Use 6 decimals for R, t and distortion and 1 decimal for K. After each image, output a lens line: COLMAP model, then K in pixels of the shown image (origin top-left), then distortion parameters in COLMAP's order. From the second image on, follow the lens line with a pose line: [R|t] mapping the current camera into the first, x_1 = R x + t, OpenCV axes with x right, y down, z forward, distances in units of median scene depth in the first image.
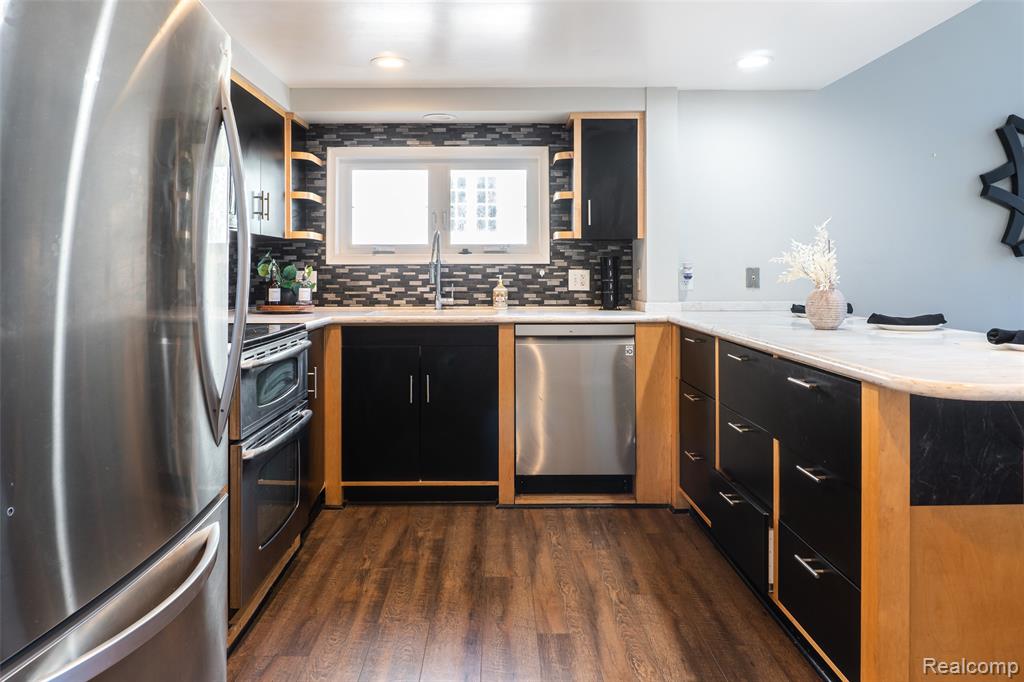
lens RADIAL K [[699.5, 0, 500.3], [0, 699.5, 271.4], [0, 0, 1]] dist [-0.022314, -0.003916]
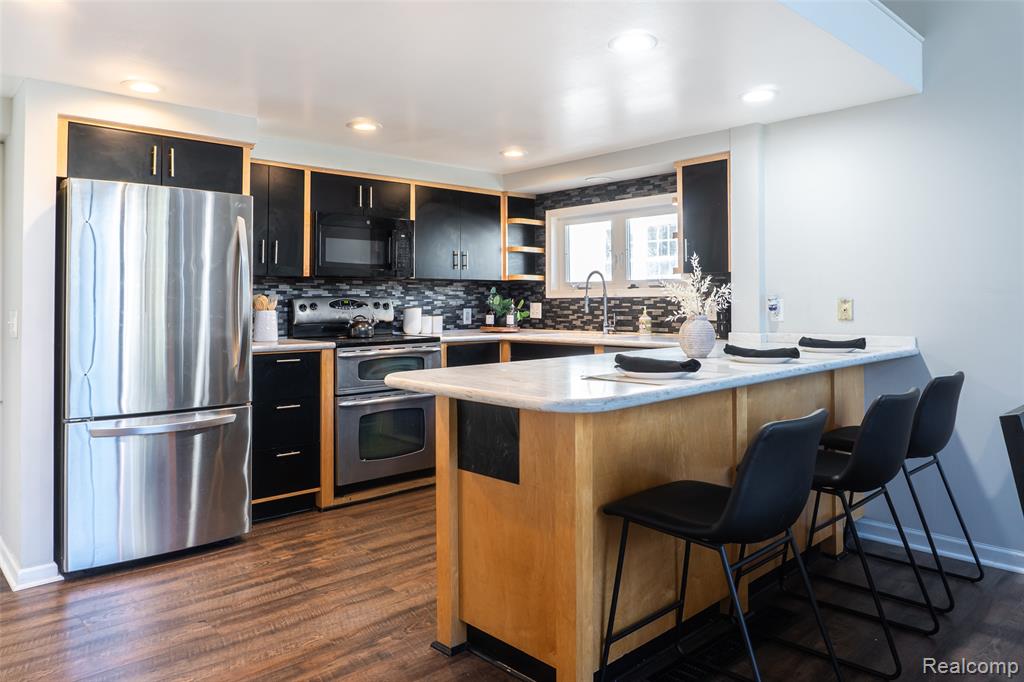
lens RADIAL K [[699.5, 0, 510.8], [0, 699.5, 297.0], [0, 0, 1]] dist [-0.022314, -0.003916]
pose [[0.676061, -0.007988, -0.736802, 0.693668], [0.002886, 0.999962, -0.008192, -0.001259], [0.736840, 0.003412, 0.676059, 0.041391]]
